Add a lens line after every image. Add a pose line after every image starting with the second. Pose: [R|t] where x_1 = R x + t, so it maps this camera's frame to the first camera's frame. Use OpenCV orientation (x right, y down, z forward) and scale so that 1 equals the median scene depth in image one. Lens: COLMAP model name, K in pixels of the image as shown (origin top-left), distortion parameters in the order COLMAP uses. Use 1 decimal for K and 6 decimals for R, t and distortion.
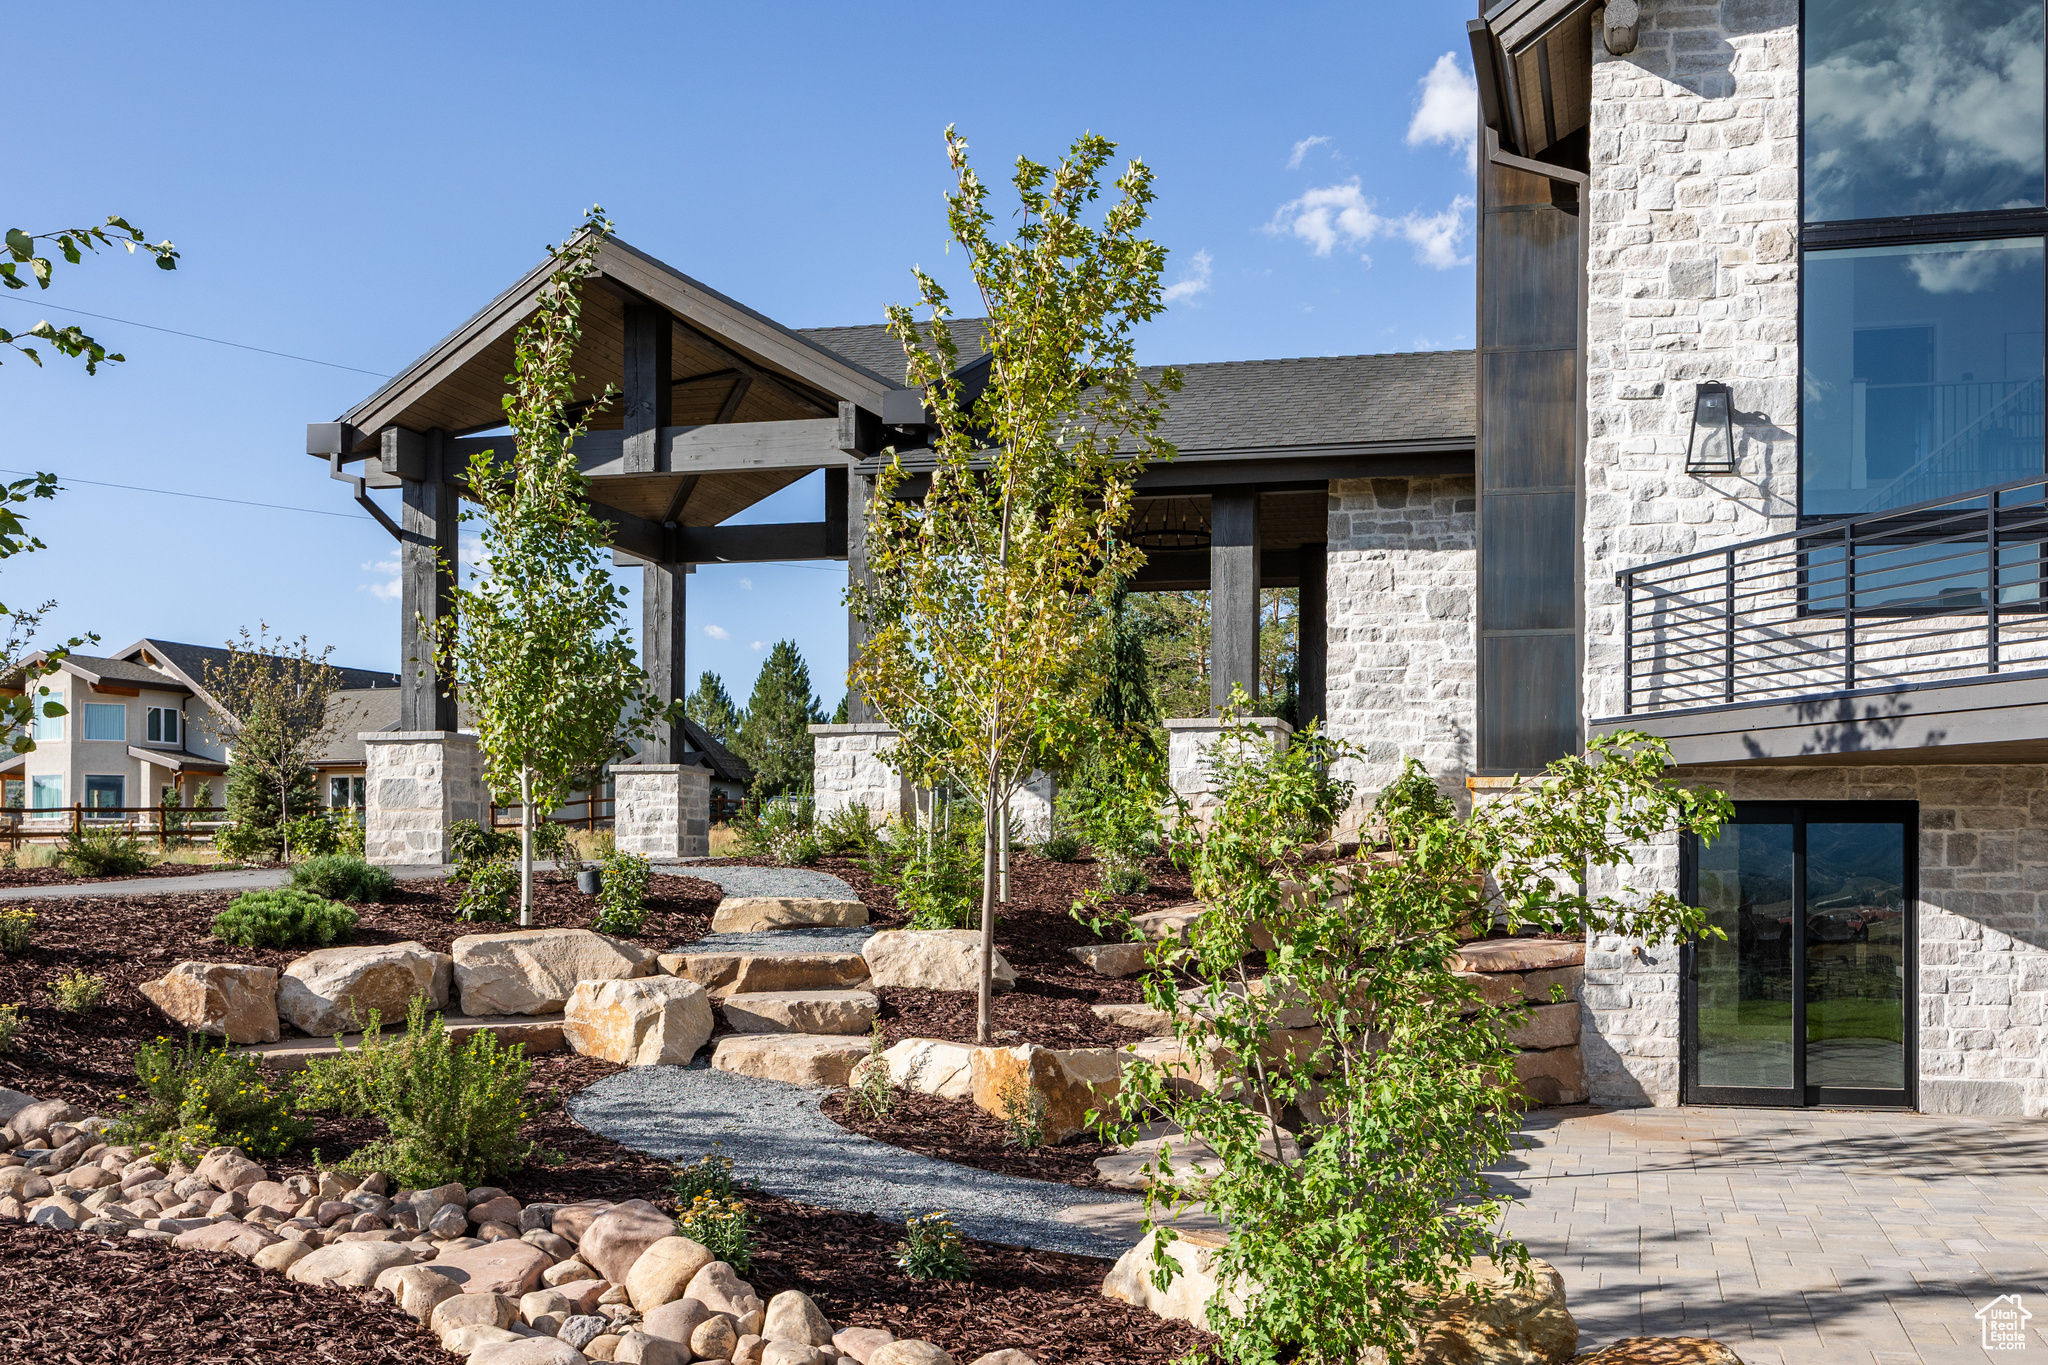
lens RADIAL K [[1998.6, 0, 1101.0], [0, 1998.6, 873.3], [0, 0, 1]] dist [-0.018164, 0.000000]
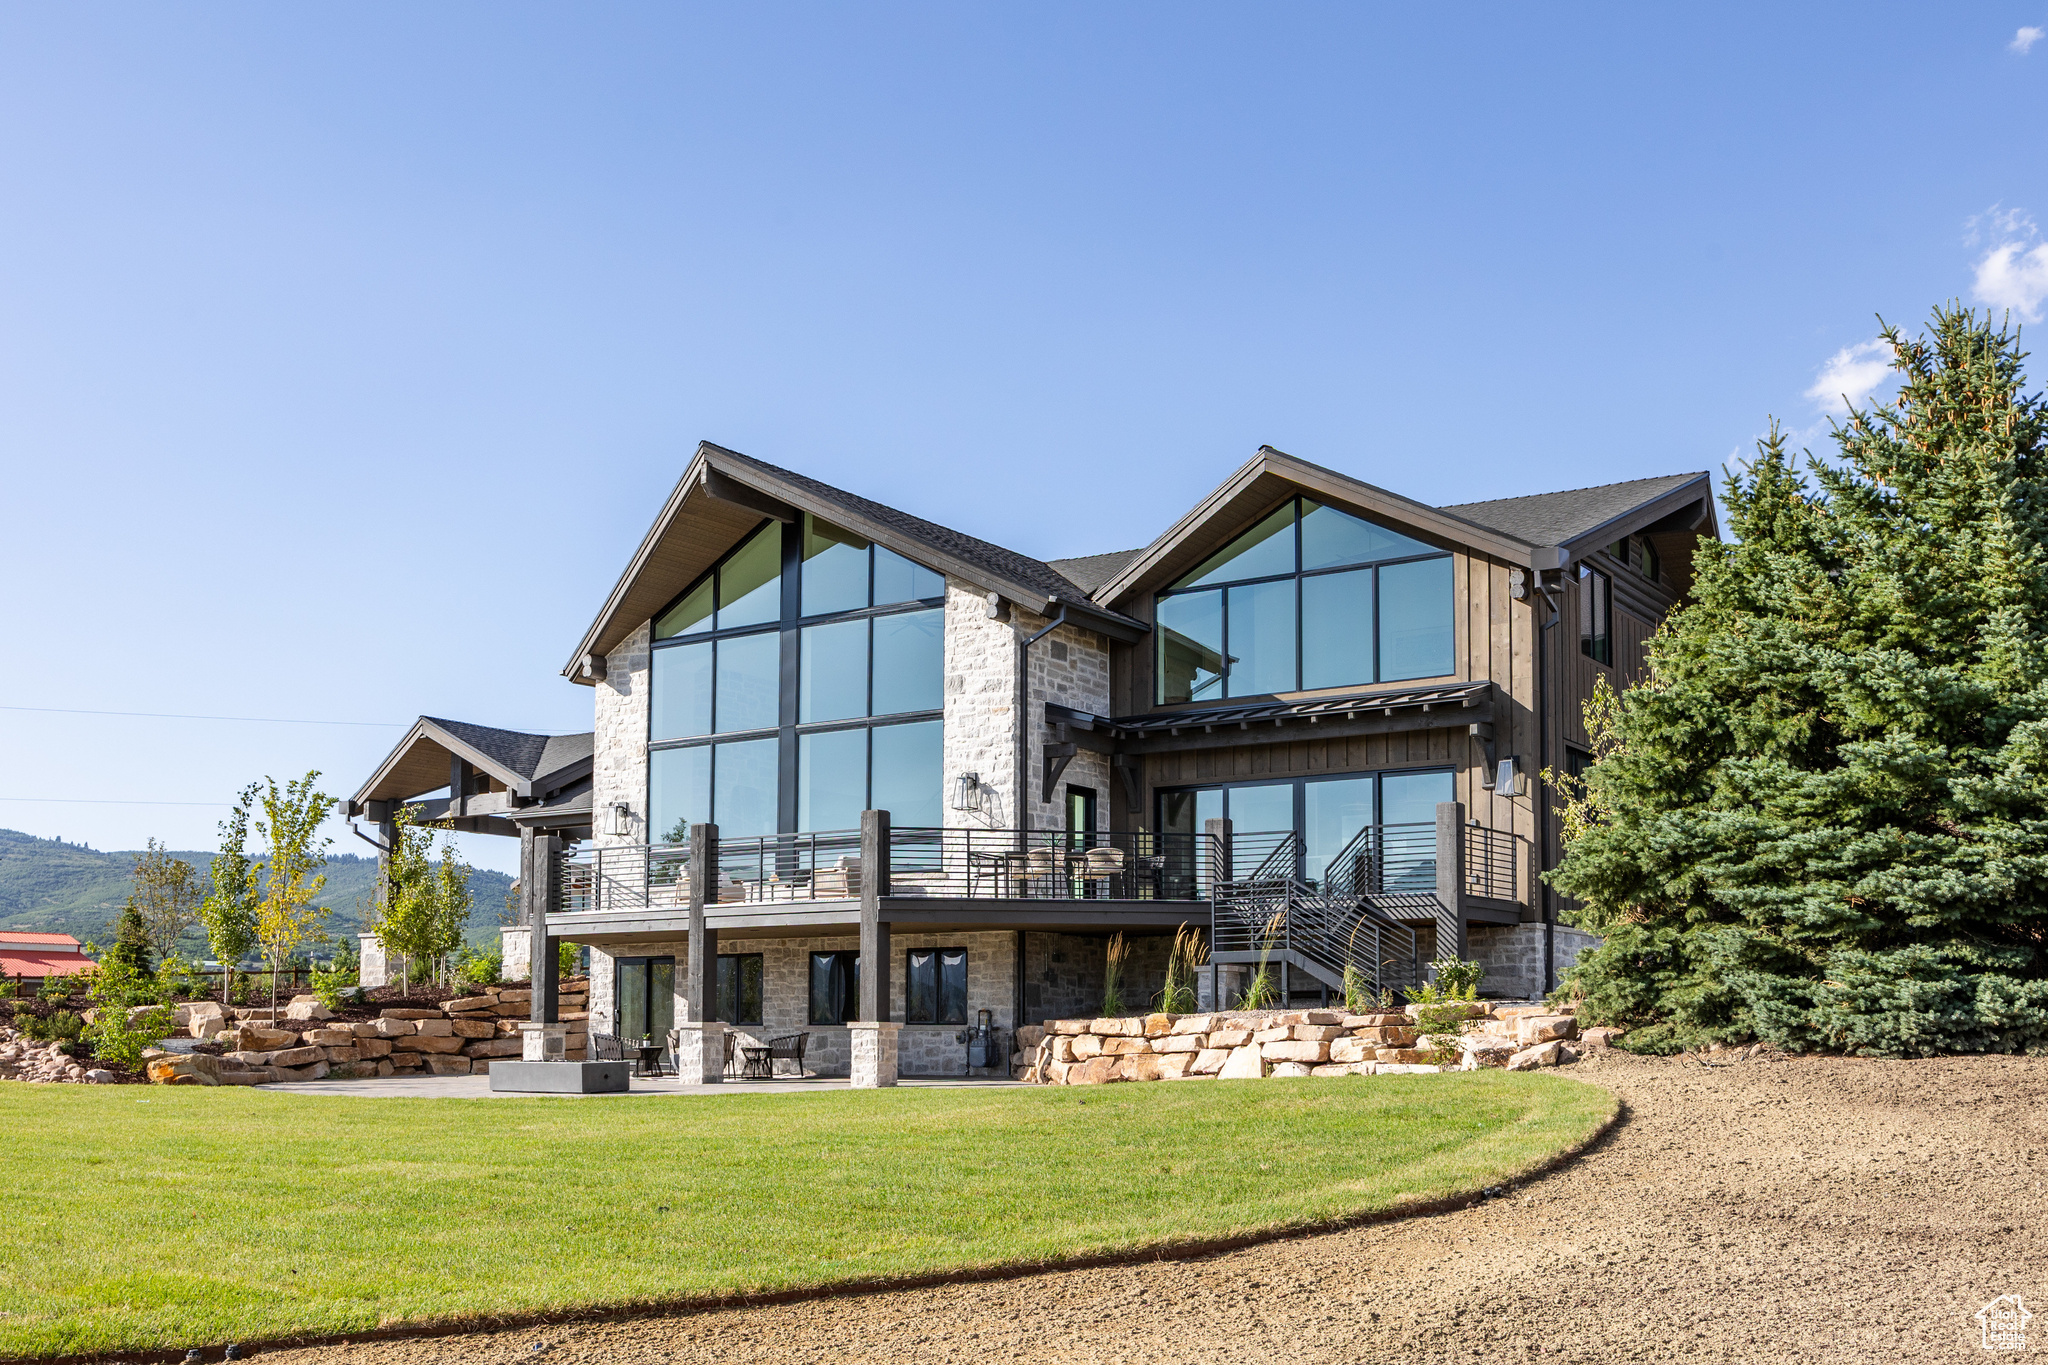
lens RADIAL K [[1998.6, 0, 1057.3], [0, 1998.6, 939.1], [0, 0, 1]] dist [-0.018164, 0.000000]
pose [[0.937788, -0.019690, -0.346651, 1.789122], [0.004679, 0.999017, -0.044088, 0.061421], [0.347178, 0.039723, 0.936958, -1.319975]]
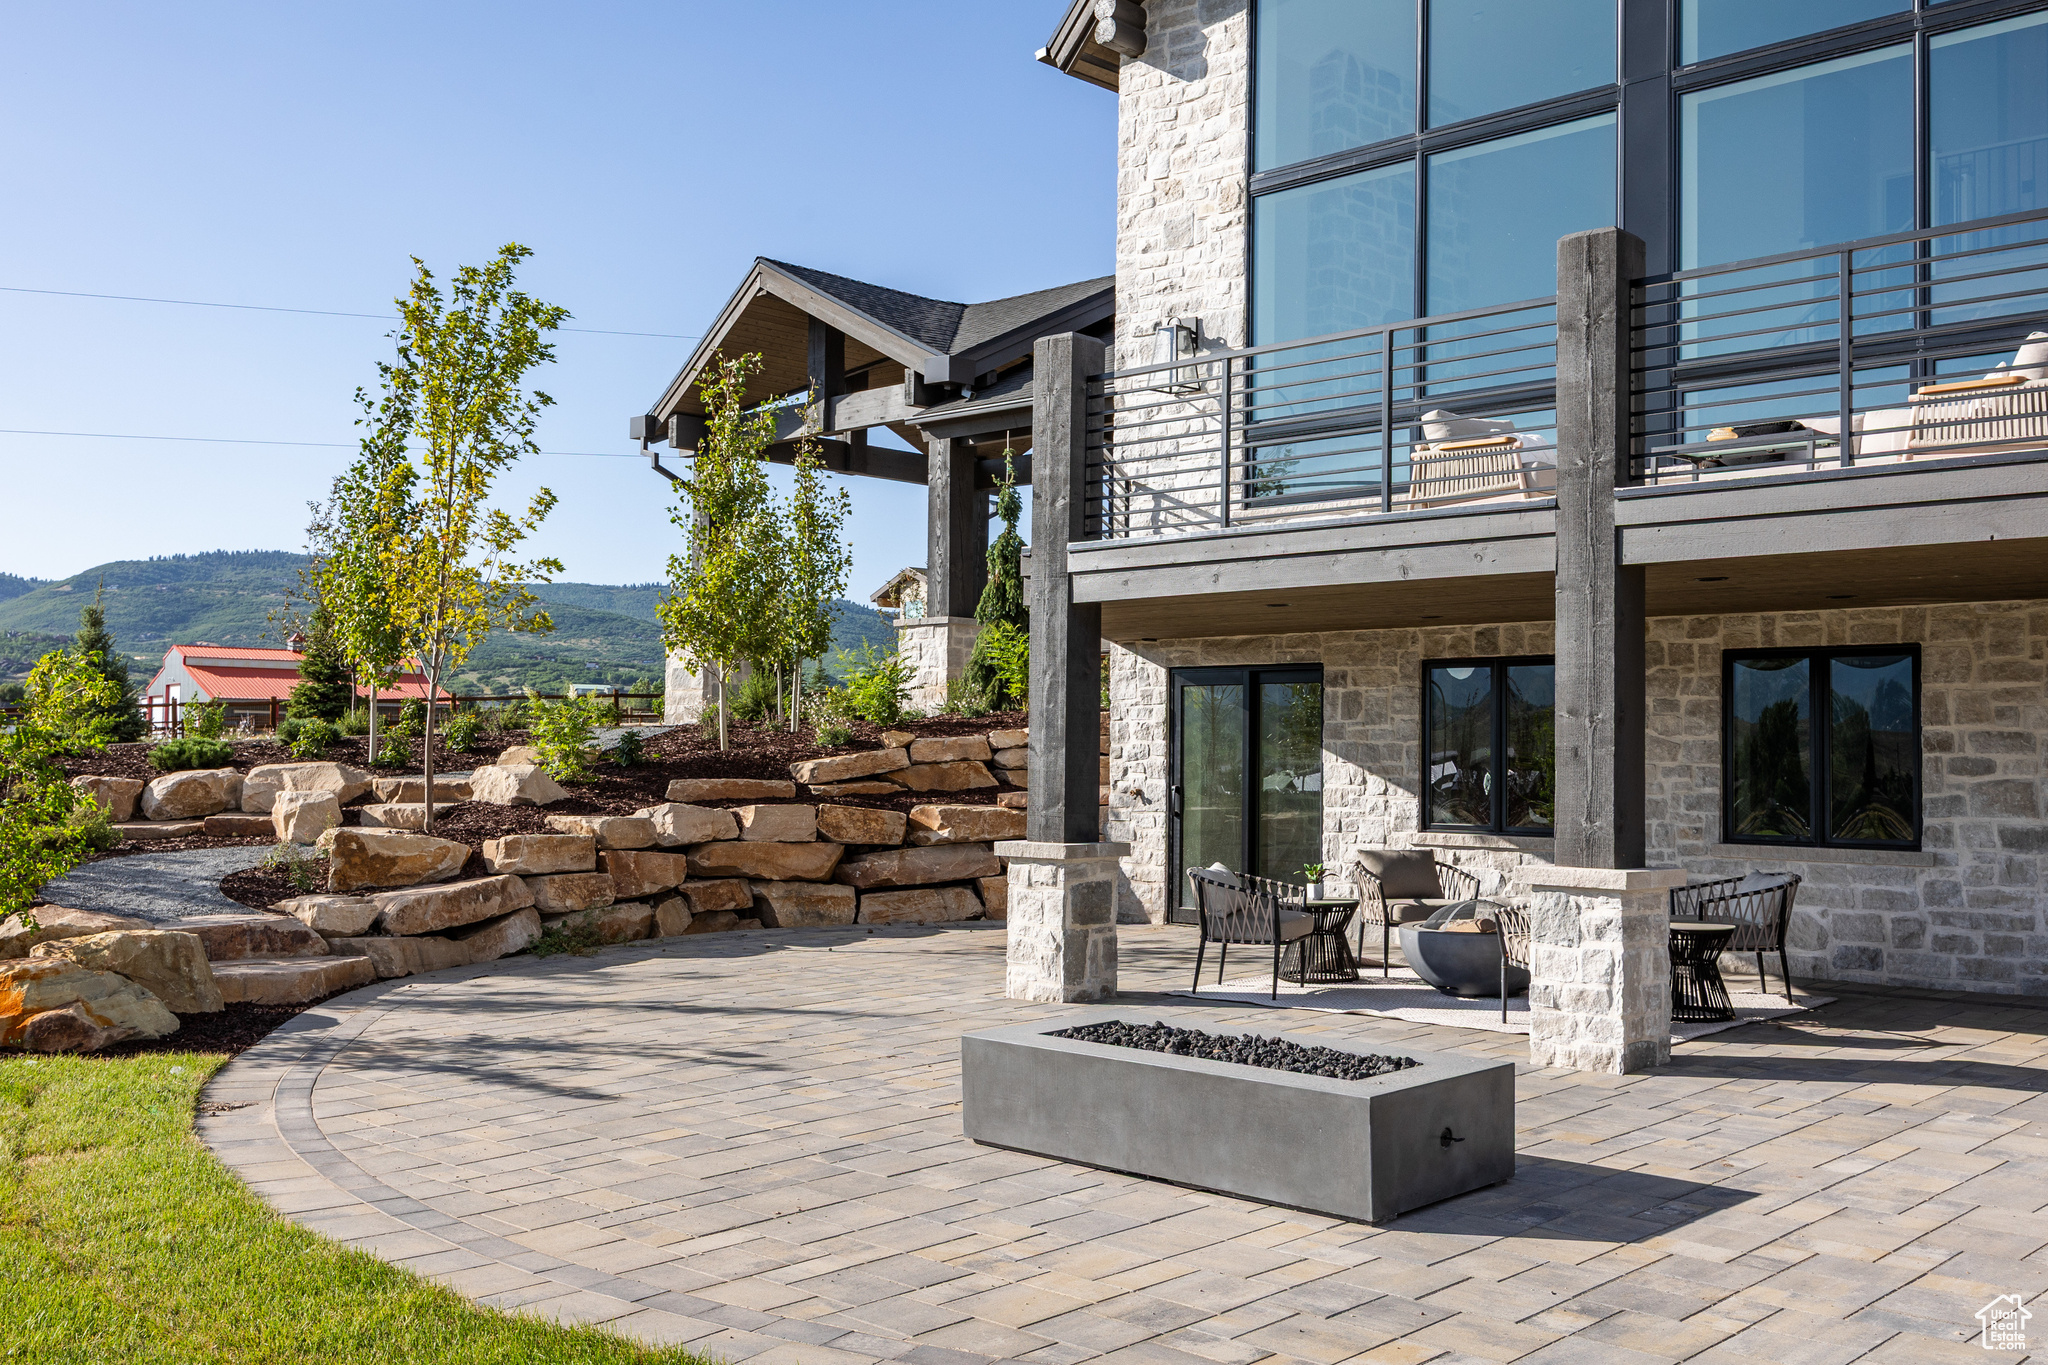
lens RADIAL K [[1931.5, 0, 1024.7], [0, 1931.5, 686.8], [0, 0, 1]] dist [-0.042851, 0.000000]
pose [[0.860487, -0.015253, -0.509243, 0.806097], [-0.002057, 0.999440, -0.033412, 0.014328], [0.509468, 0.029798, 0.859974, -0.037460]]
